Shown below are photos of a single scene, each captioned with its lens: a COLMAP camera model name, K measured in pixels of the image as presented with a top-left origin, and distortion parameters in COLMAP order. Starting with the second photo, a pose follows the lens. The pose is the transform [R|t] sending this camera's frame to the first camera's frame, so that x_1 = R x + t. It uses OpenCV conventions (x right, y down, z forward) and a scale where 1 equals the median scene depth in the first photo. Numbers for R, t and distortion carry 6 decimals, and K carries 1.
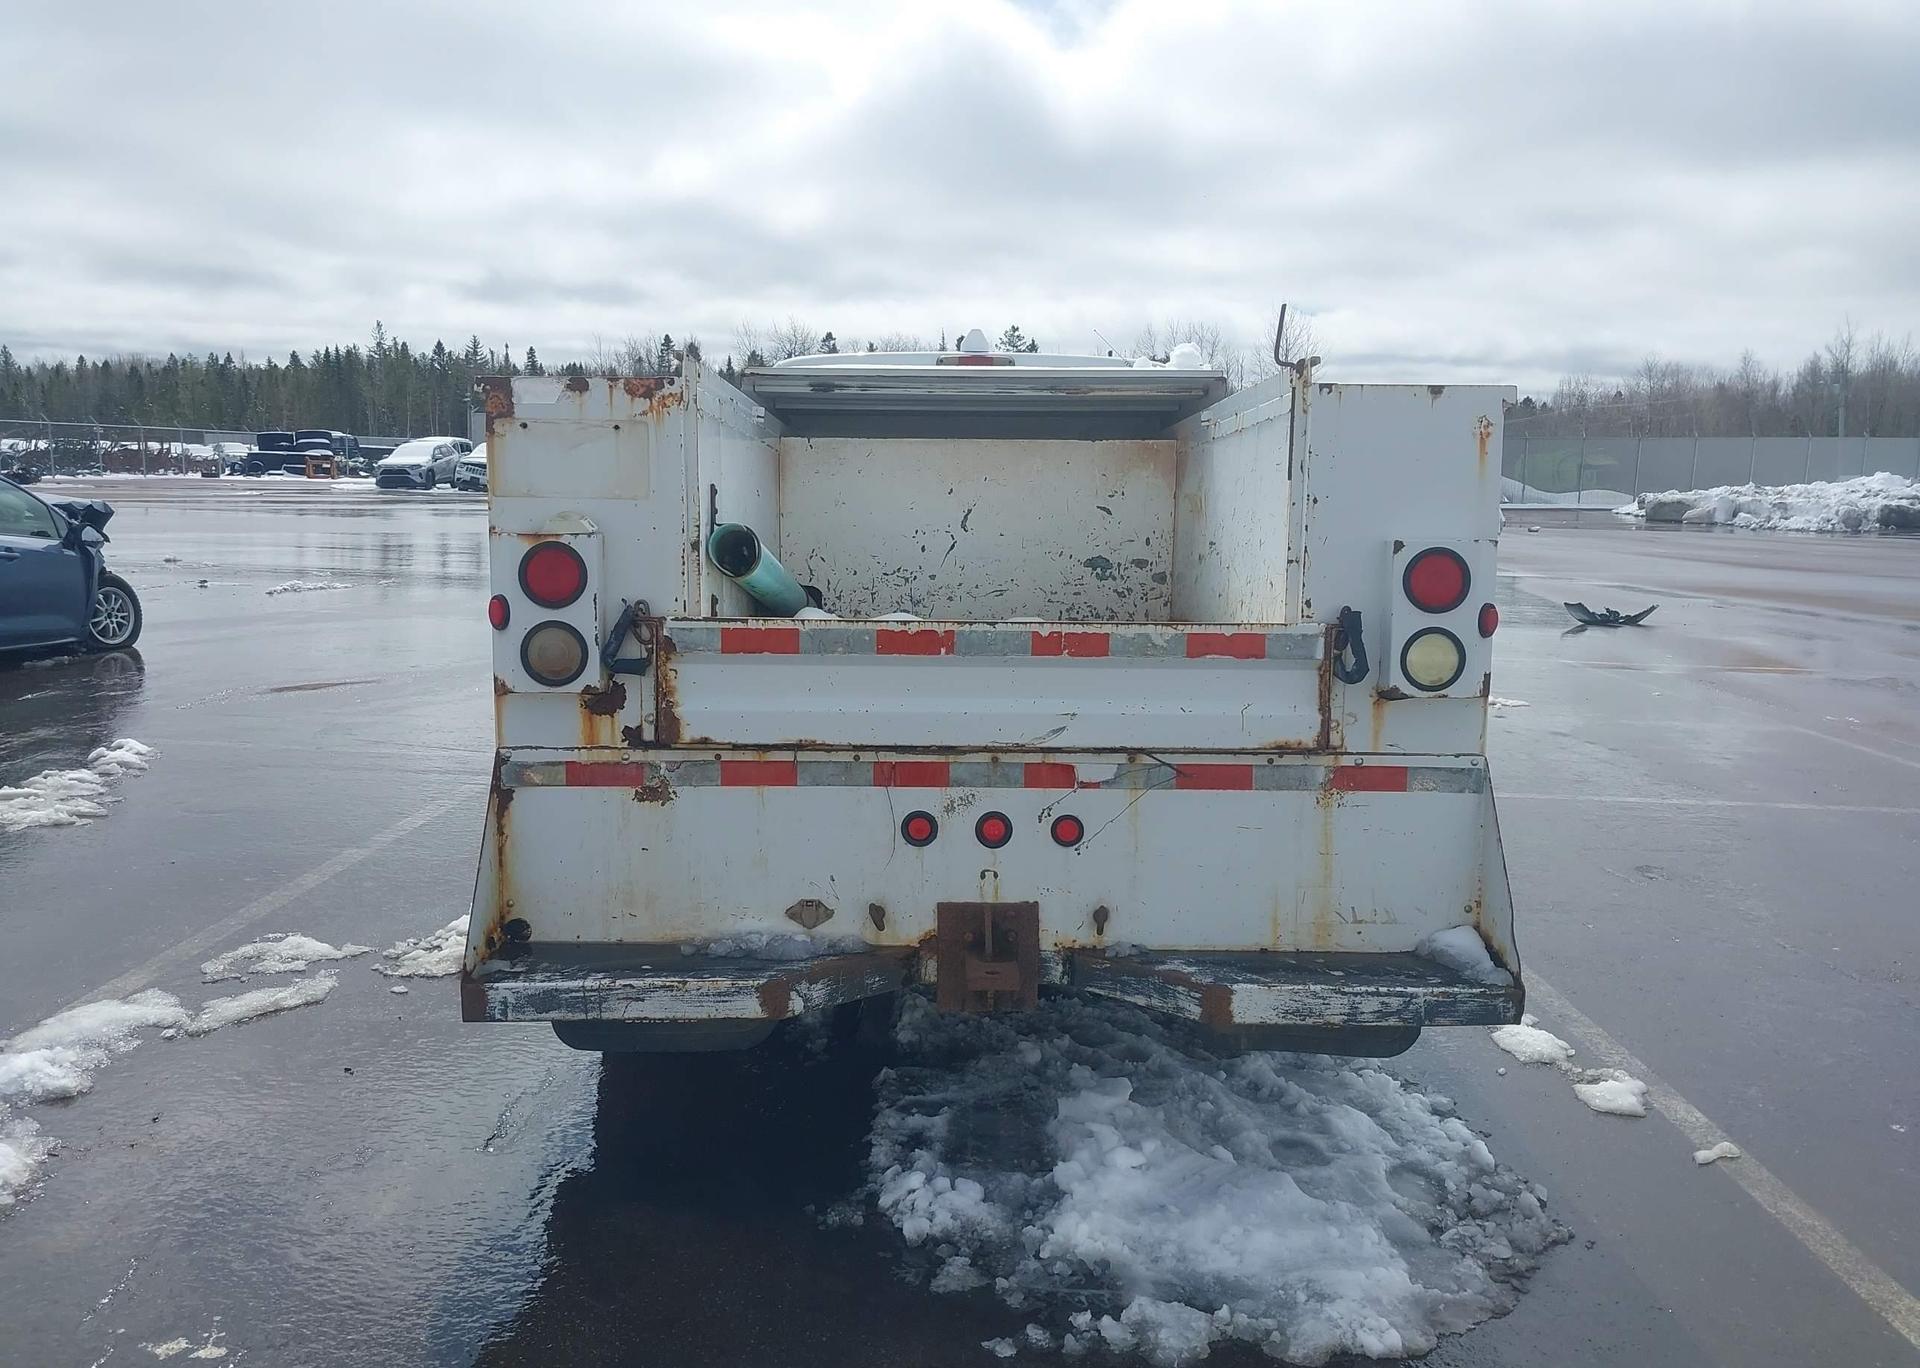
lens RADIAL K [[1465.1, 0, 971.1], [0, 1465.1, 715.7], [0, 0, 1]] dist [0.129198, -0.228039]
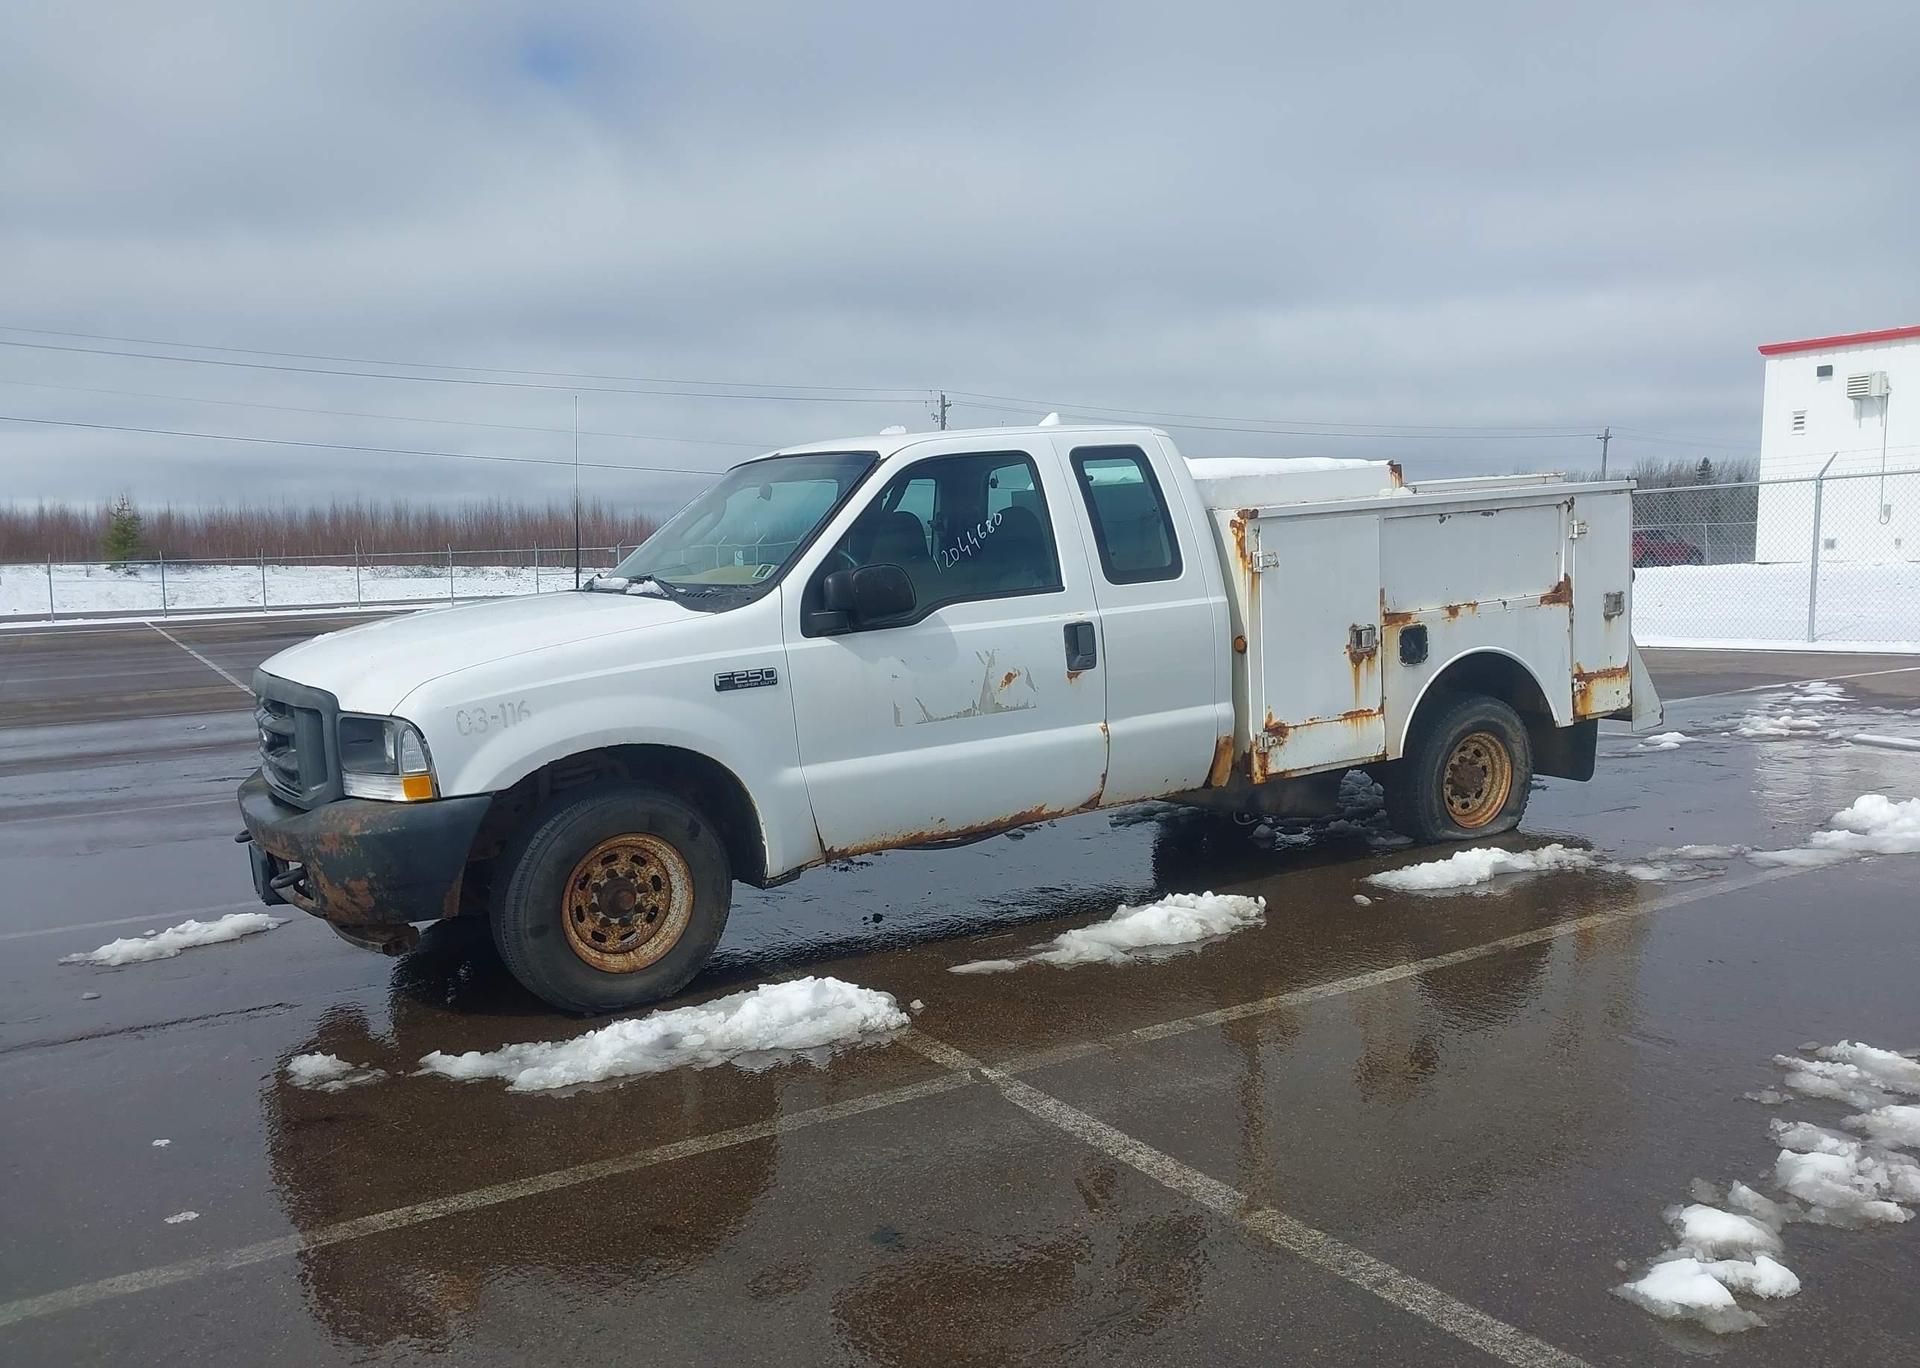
lens RADIAL K [[1465.1, 0, 971.1], [0, 1465.1, 715.7], [0, 0, 1]] dist [0.129198, -0.228039]
pose [[-0.515614, -0.097610, 0.851243, -1.137130], [0.156074, 0.966169, 0.205325, -0.314601], [-0.842486, 0.238725, -0.482936, 1.920242]]
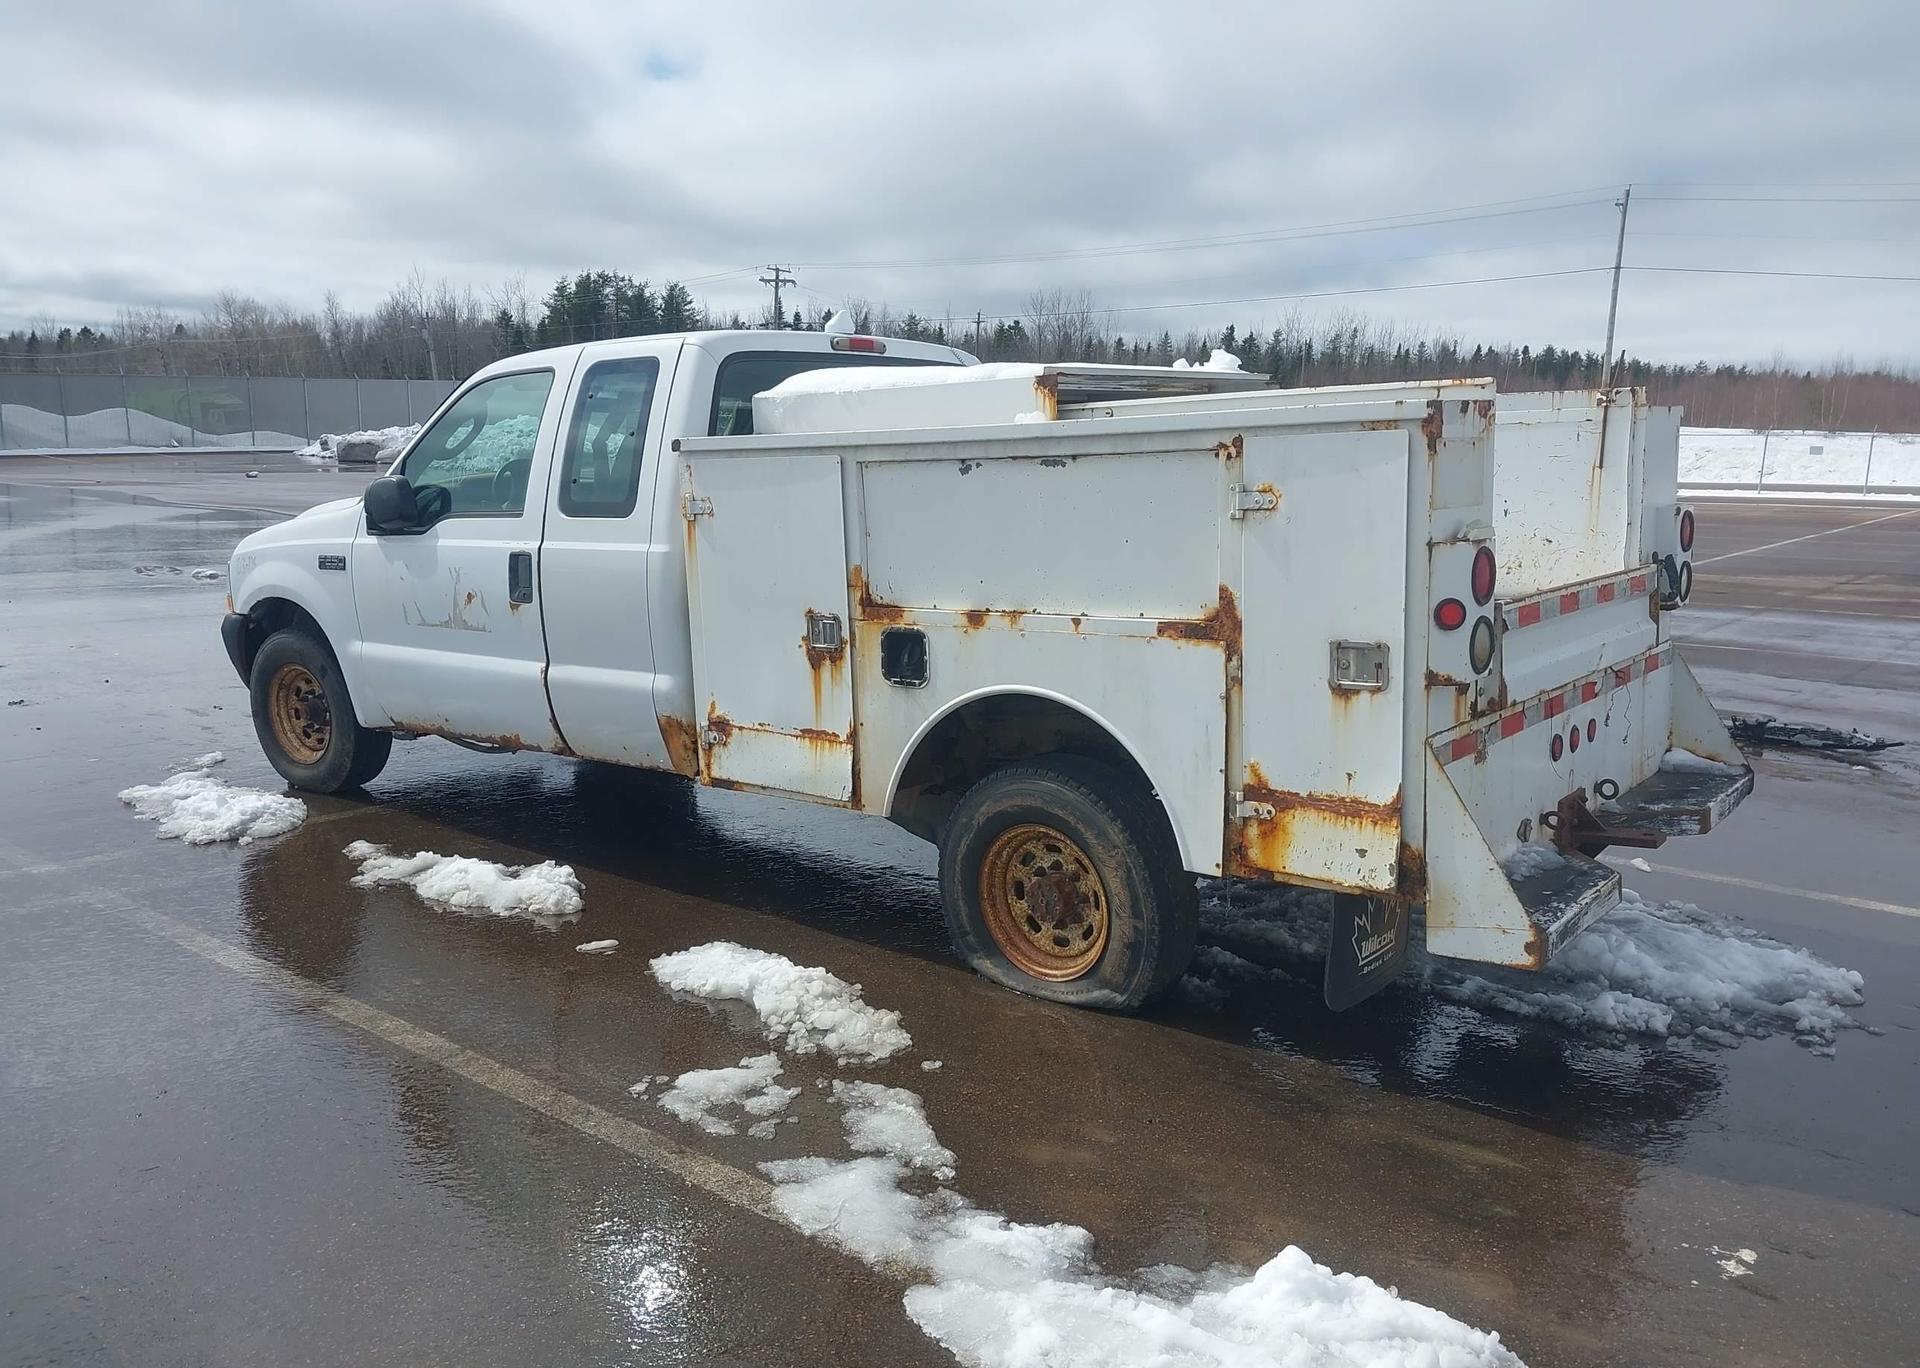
lens RADIAL K [[1451.5, 0, 971.3], [0, 1451.5, 718.6], [0, 0, 1]] dist [0.248514, -0.560996]
pose [[0.634825, -0.155502, 0.756846, -0.841223], [0.123391, 0.987371, 0.099368, -0.087080], [-0.762739, 0.030306, 0.645995, 0.346724]]
